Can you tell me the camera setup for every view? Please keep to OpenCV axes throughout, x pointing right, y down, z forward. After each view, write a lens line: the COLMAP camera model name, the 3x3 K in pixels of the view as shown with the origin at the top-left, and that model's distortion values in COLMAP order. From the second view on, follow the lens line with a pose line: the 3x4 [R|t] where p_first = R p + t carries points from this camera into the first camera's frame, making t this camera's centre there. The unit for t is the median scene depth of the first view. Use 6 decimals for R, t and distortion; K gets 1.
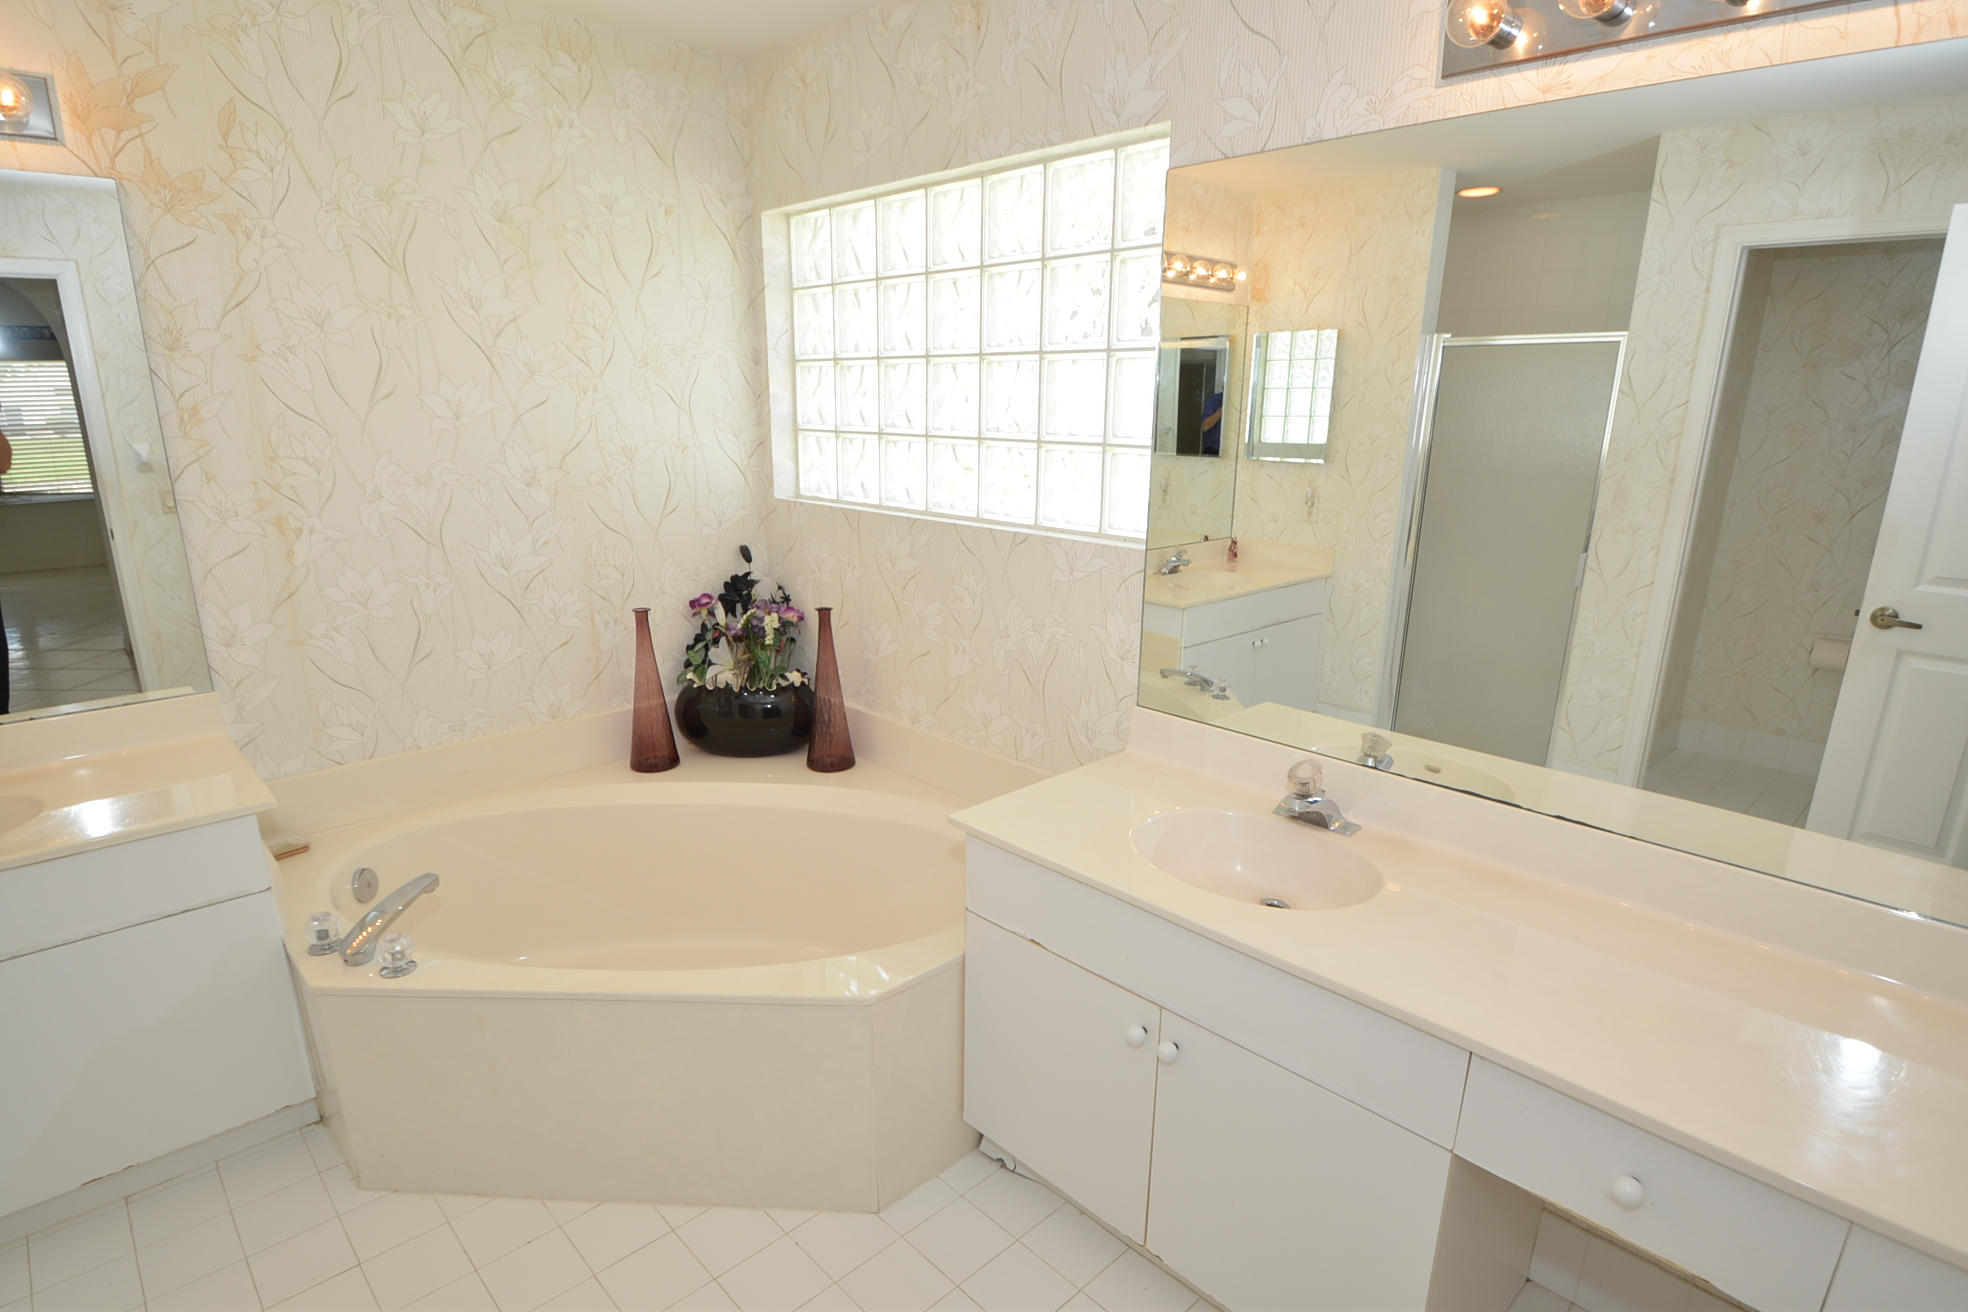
lens RADIAL K [[1028.3, 0, 982.2], [0, 1028.3, 703.2], [0, 0, 1]] dist [-0.002319, -0.014477]
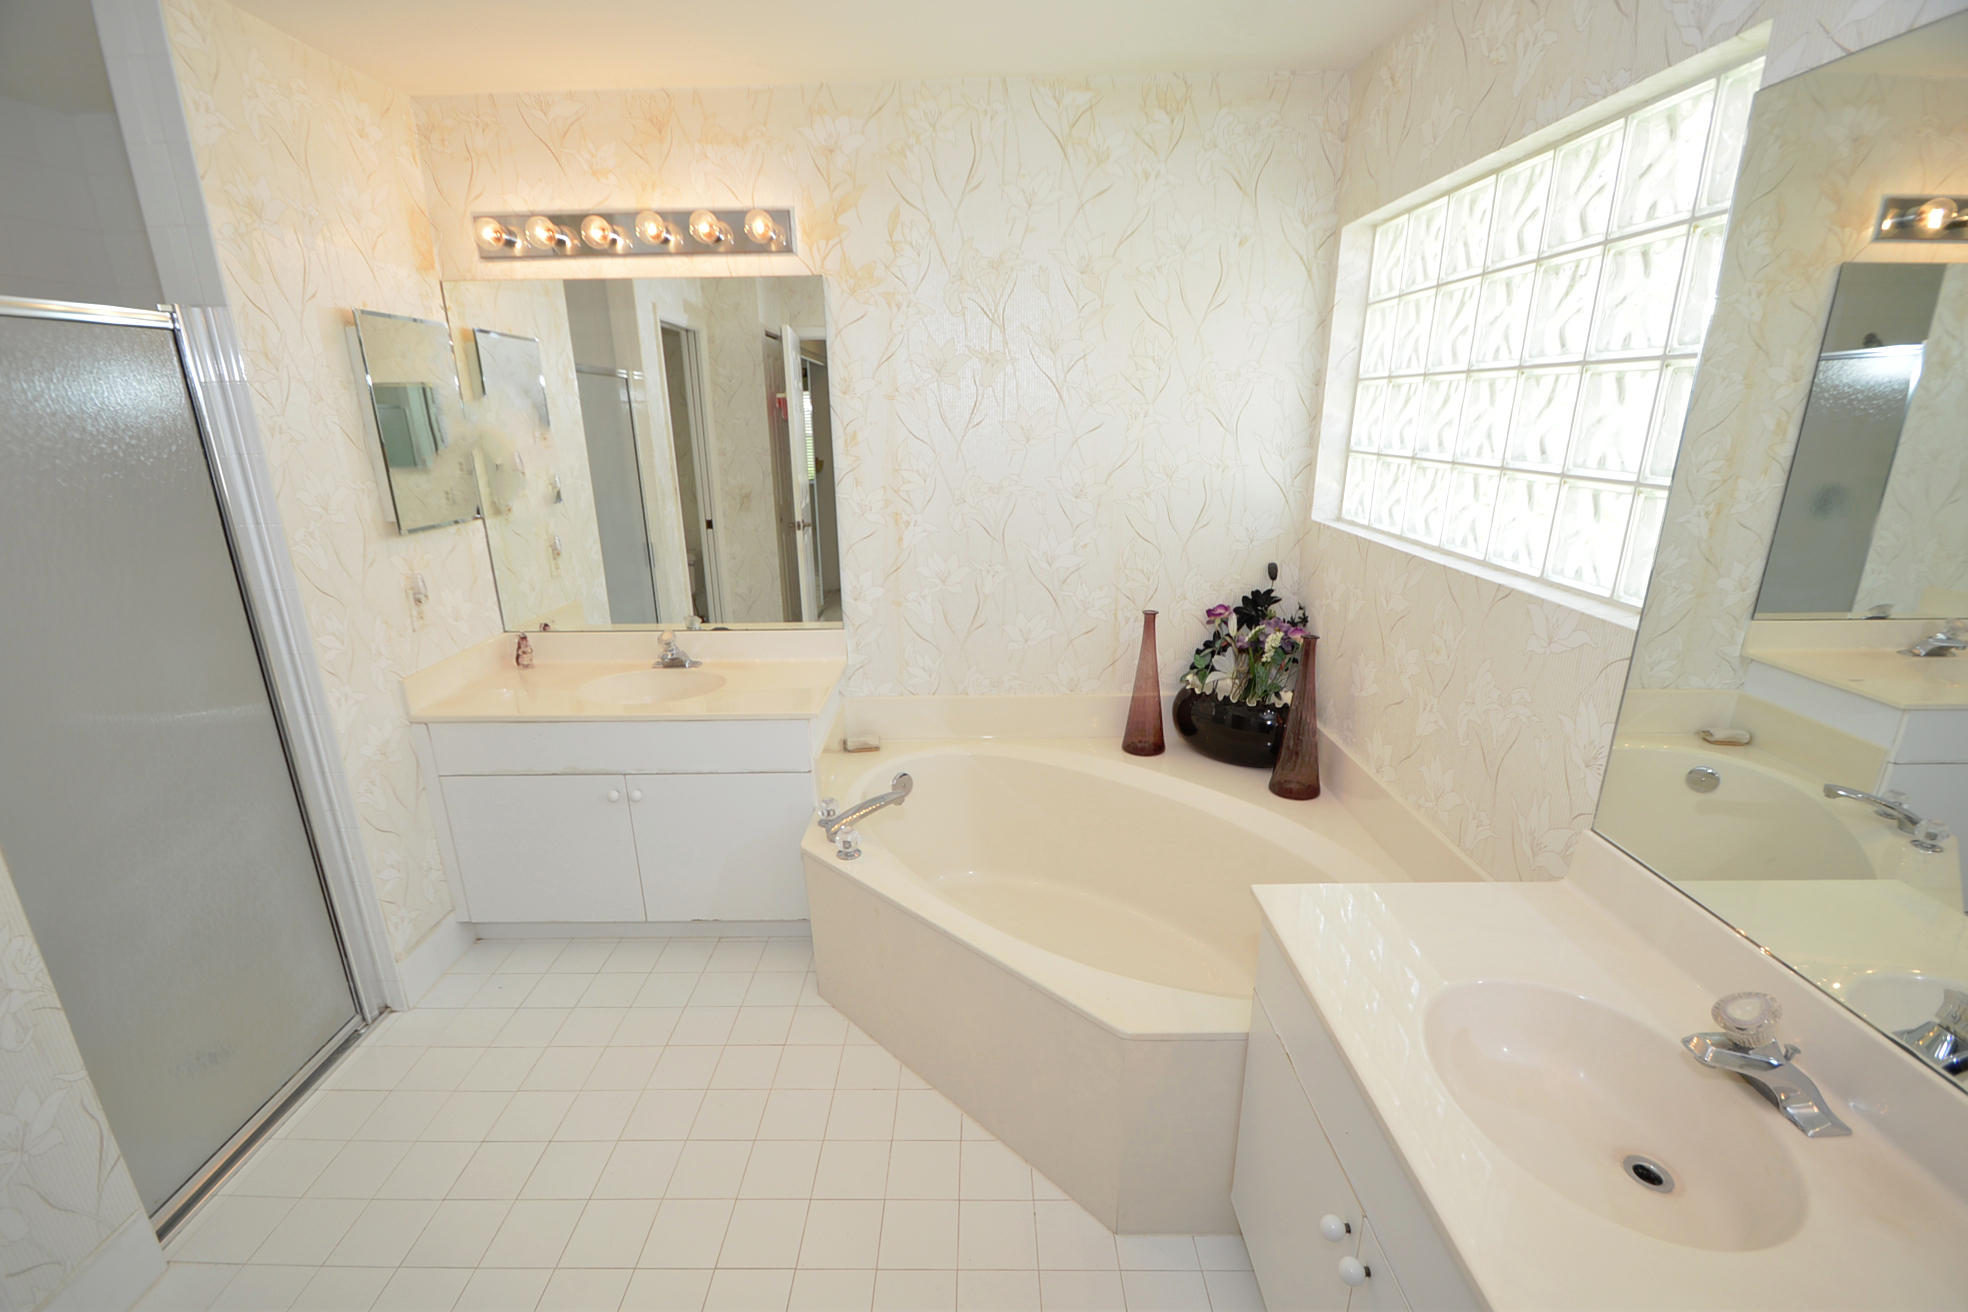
lens RADIAL K [[878.9, 0, 961.2], [0, 878.9, 700.6], [0, 0, 1]] dist [0.020803, -0.021727]
pose [[0.712012, 0.203779, -0.671948, 0.183336], [-0.181716, 0.977837, 0.103994, -0.057408], [0.678247, 0.048059, 0.733261, 0.153539]]
